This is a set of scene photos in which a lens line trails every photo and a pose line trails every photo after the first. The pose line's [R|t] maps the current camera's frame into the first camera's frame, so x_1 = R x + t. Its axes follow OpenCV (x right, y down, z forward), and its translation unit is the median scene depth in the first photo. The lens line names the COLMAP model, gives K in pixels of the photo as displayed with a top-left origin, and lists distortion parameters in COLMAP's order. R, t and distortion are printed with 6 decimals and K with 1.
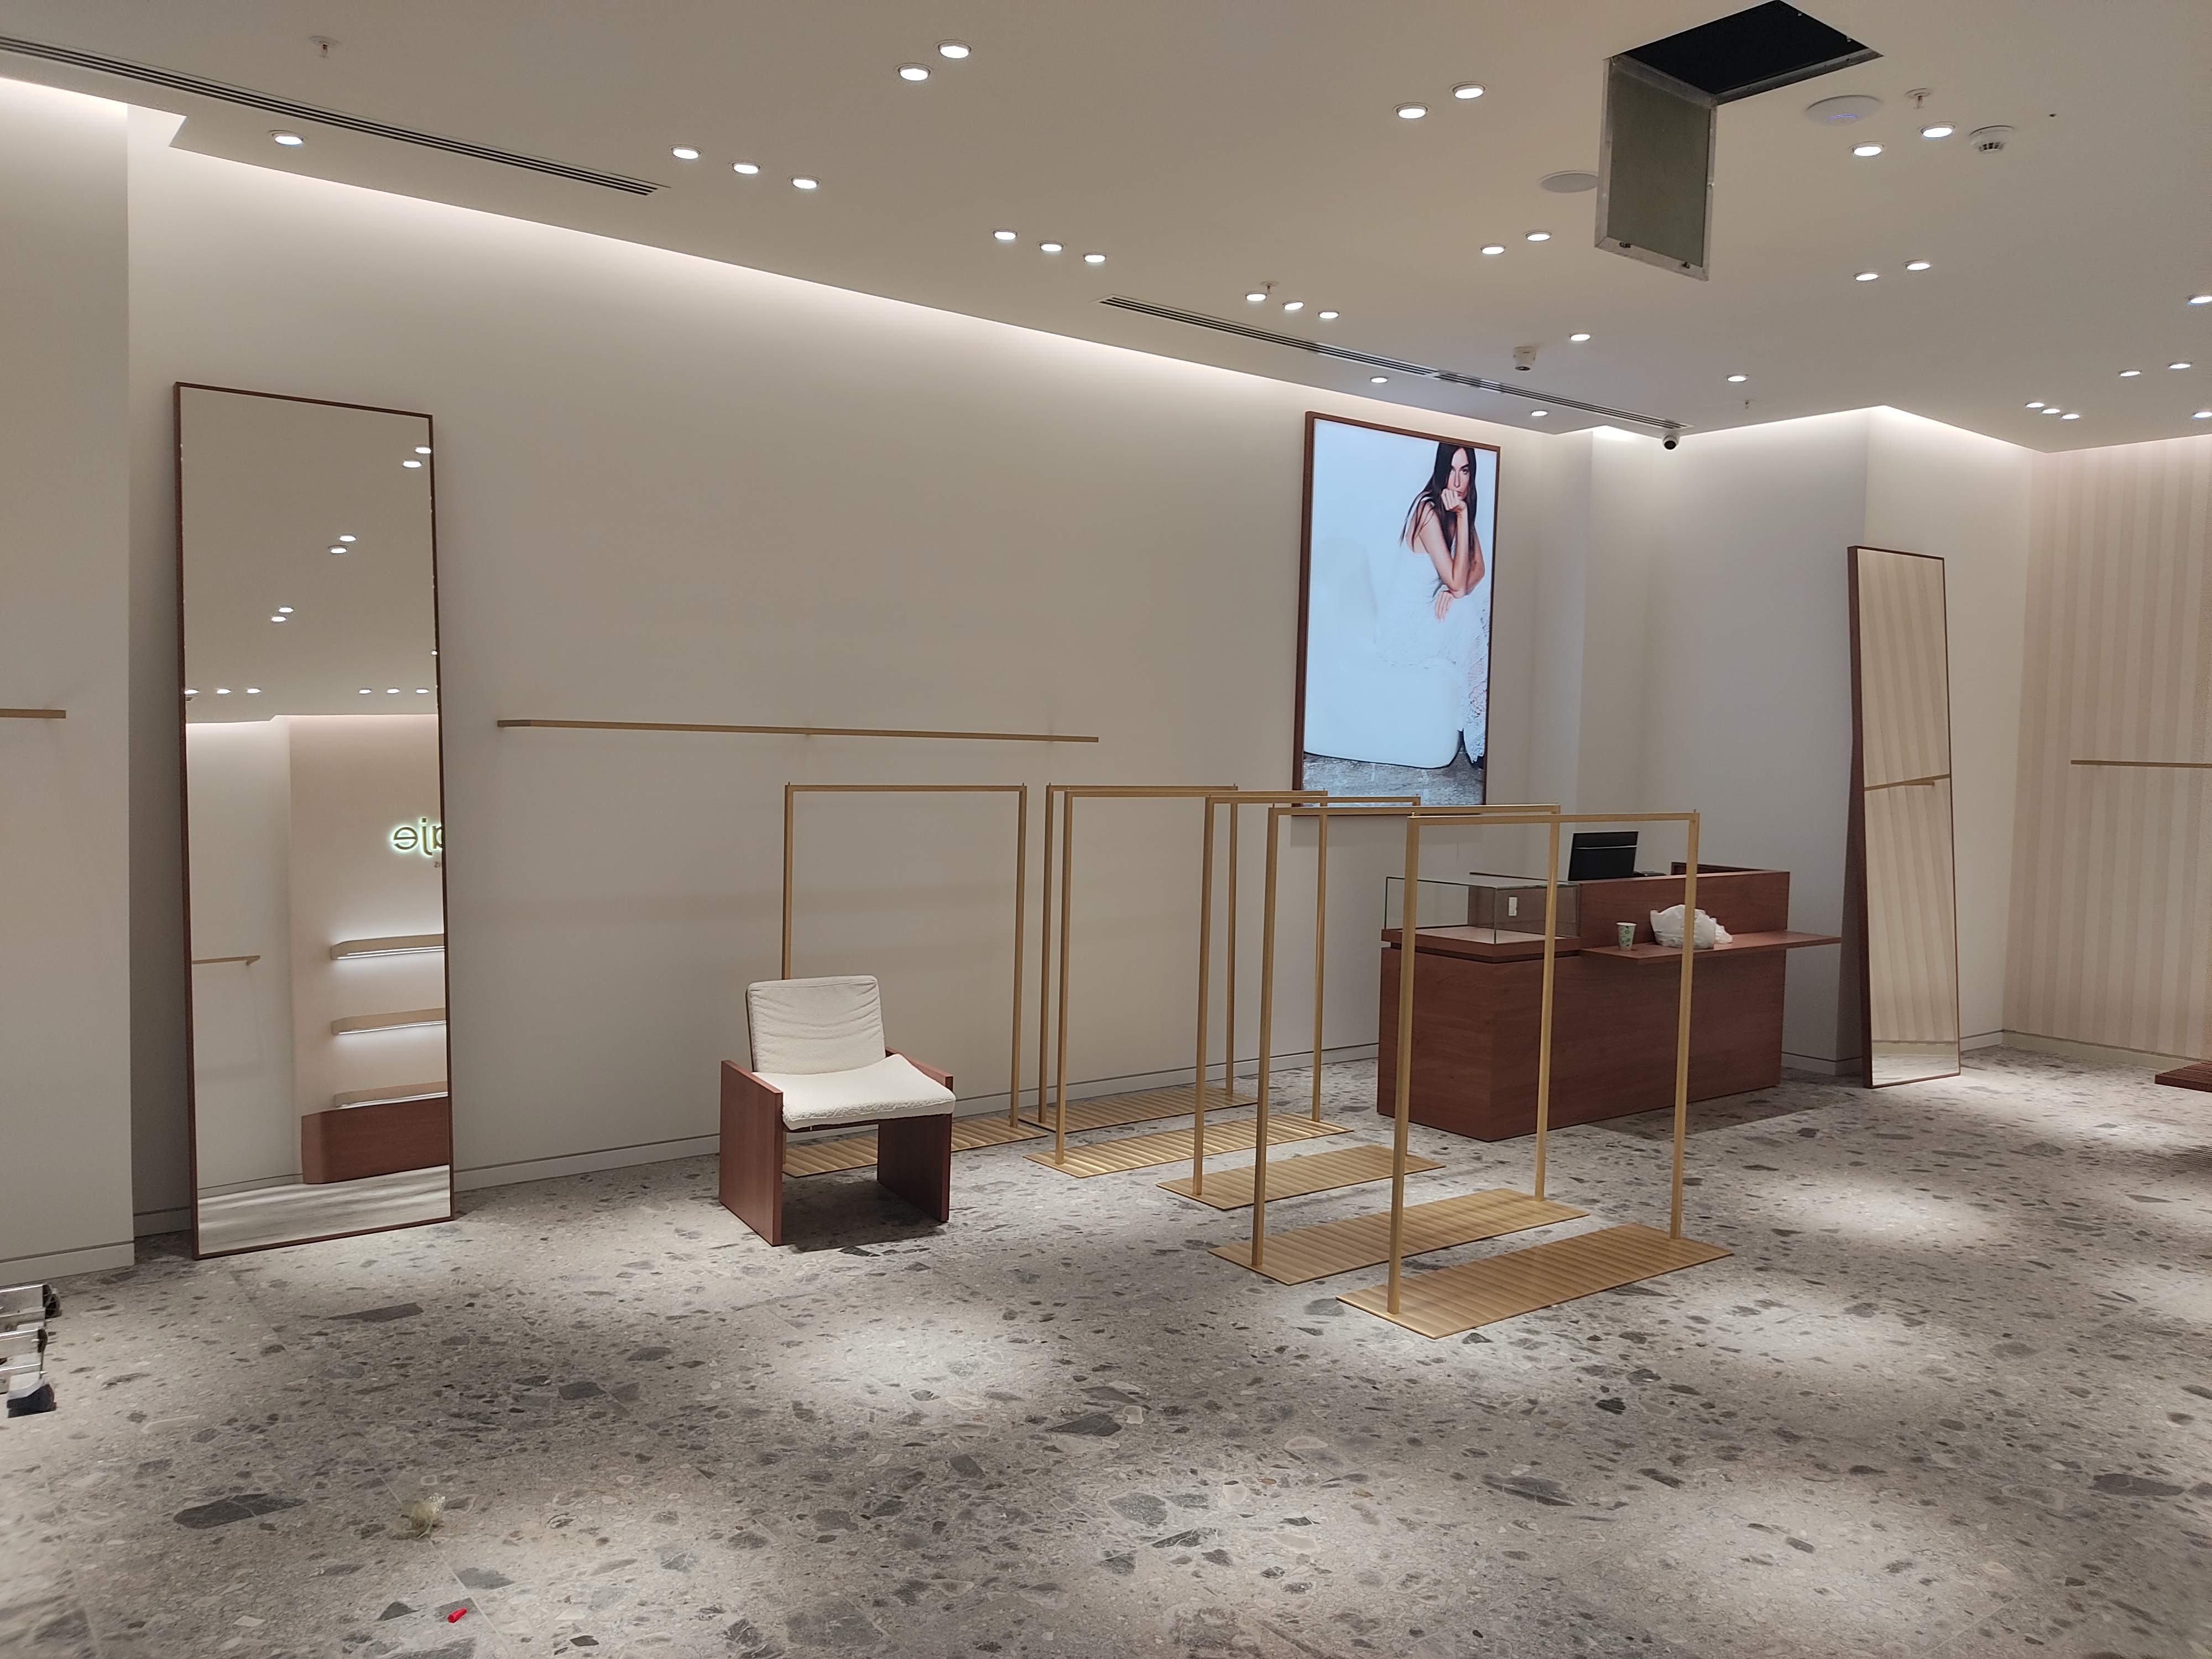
lens RADIAL K [[1691.4, 0, 1106.3], [0, 1691.4, 831.2], [0, 0, 1]] dist [0.005112, 0.011155]
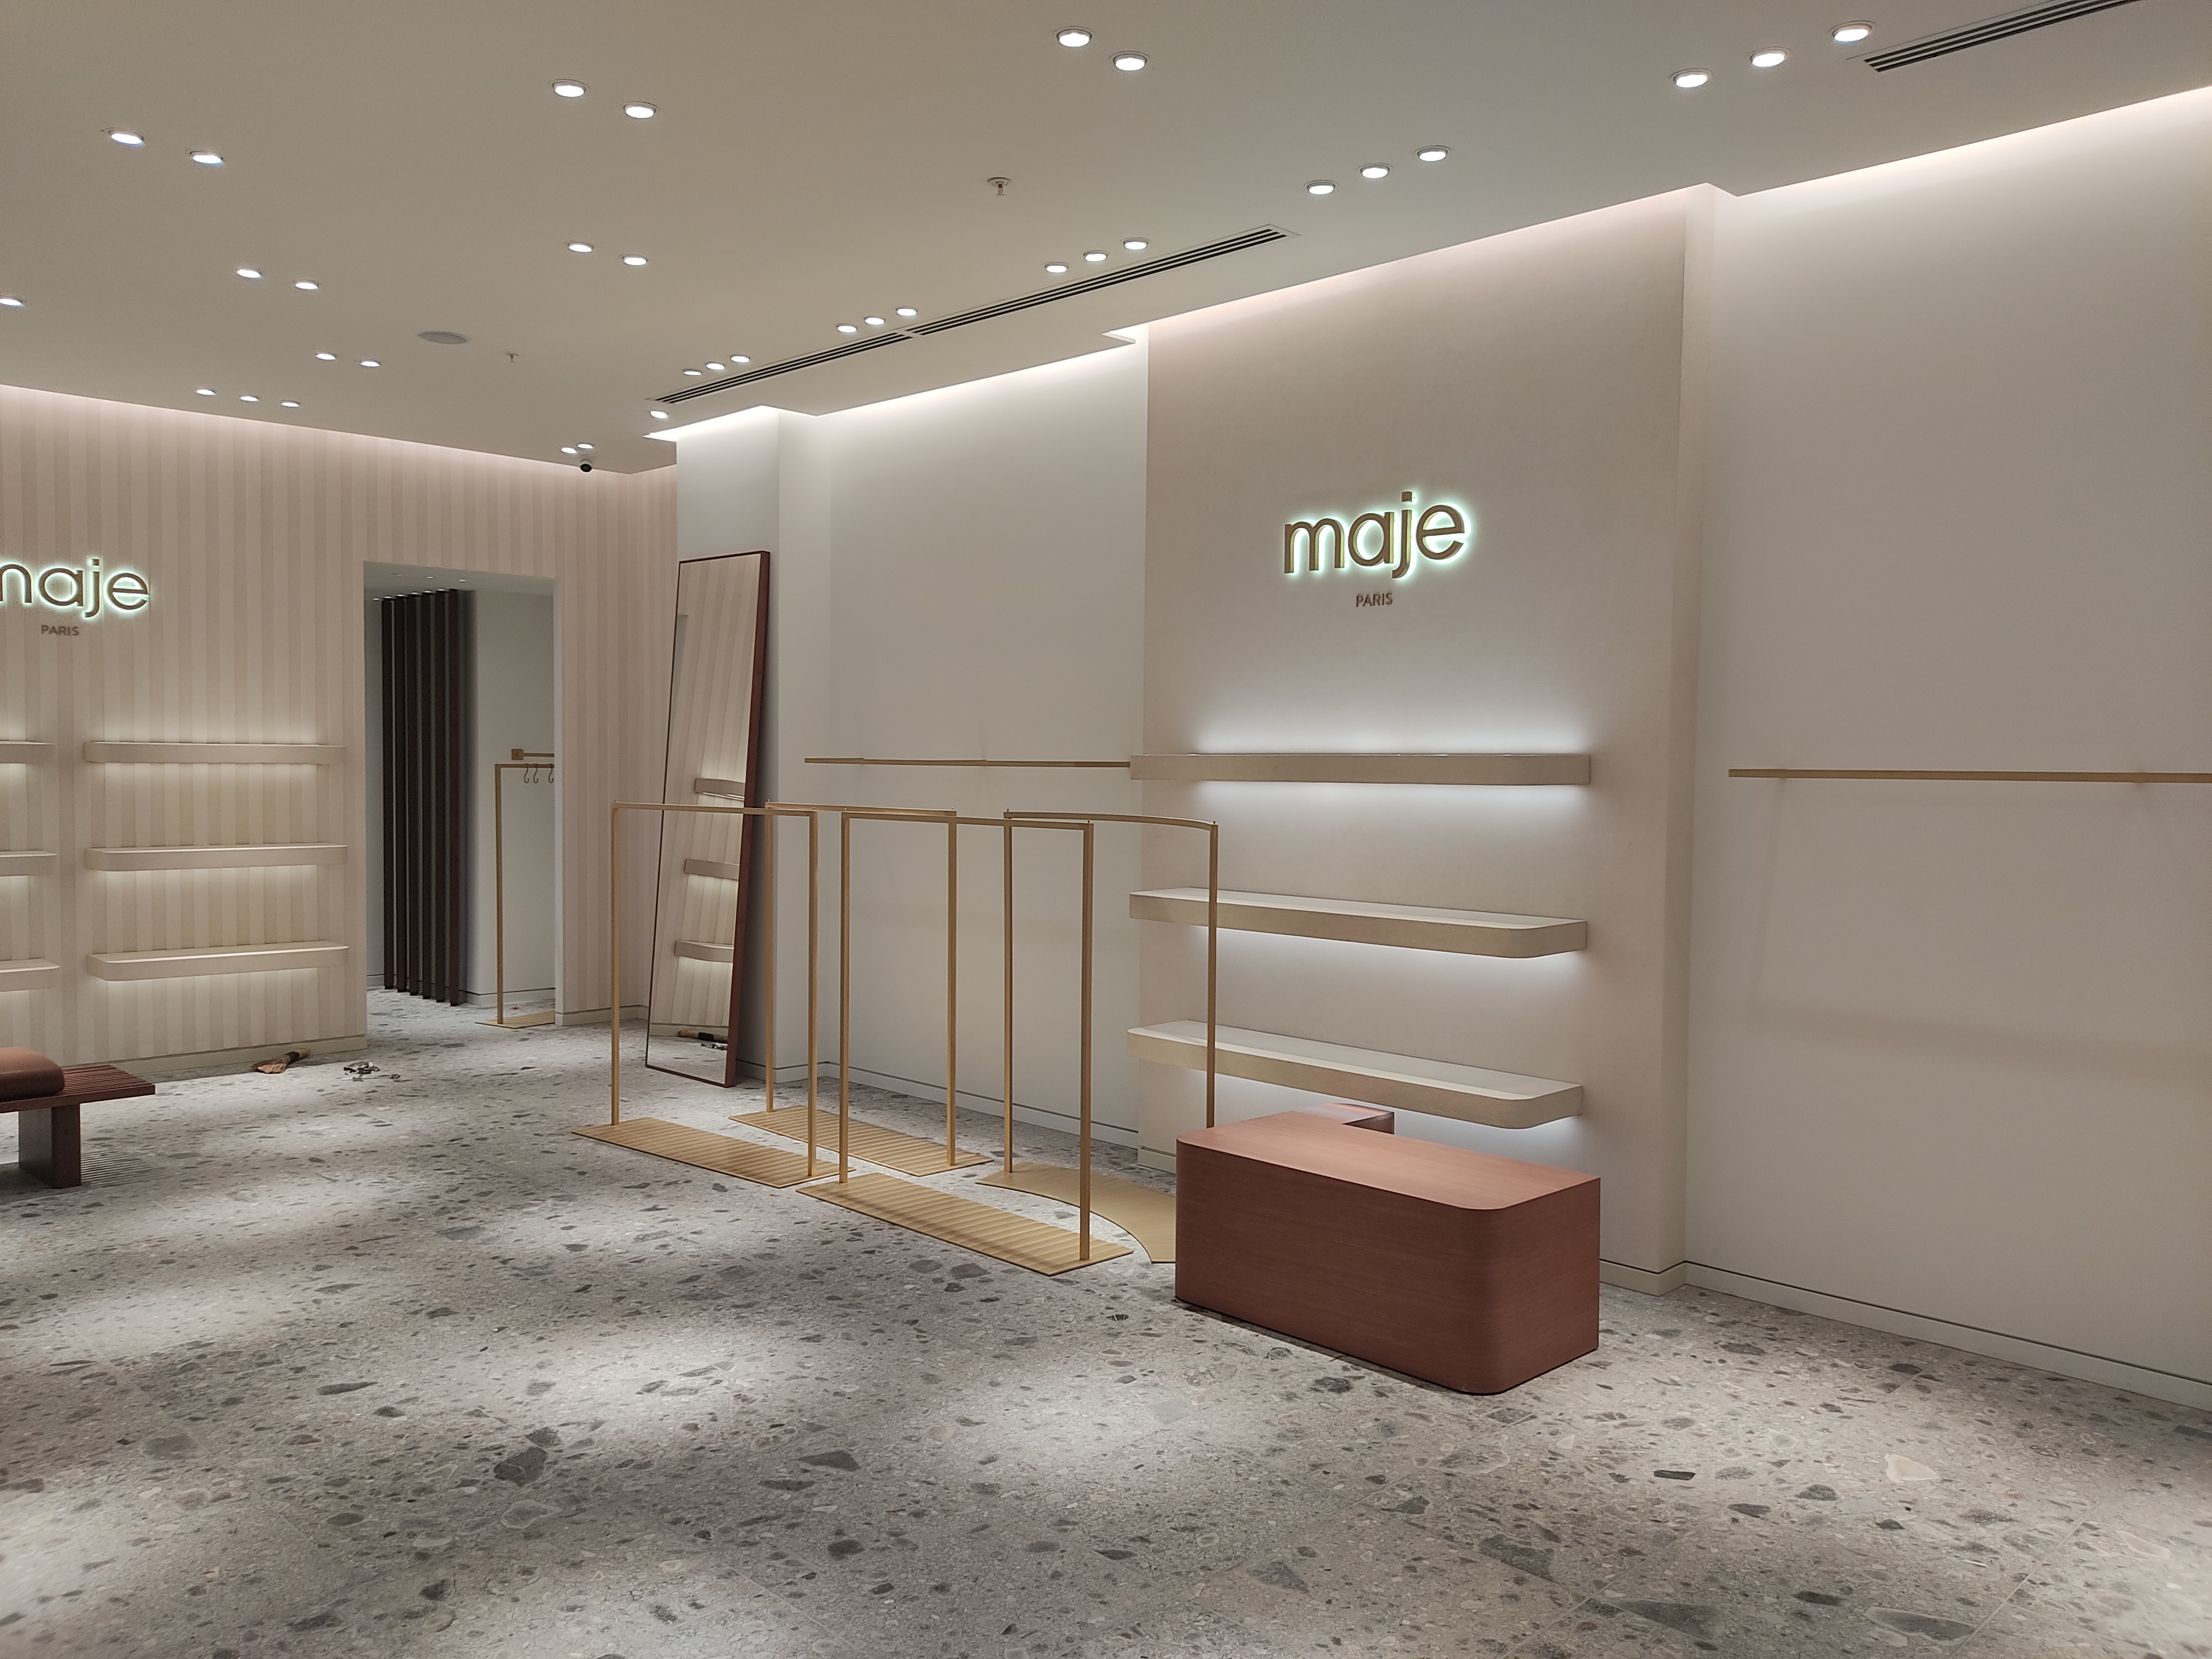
lens RADIAL K [[1691.4, 0, 1106.6], [0, 1691.4, 828.4], [0, 0, 1]] dist [0.005112, 0.011155]
pose [[-0.117445, -0.065424, 0.990922, -0.375663], [0.043091, 0.996552, 0.070903, -0.047599], [-0.992144, 0.051027, -0.114221, 0.671271]]
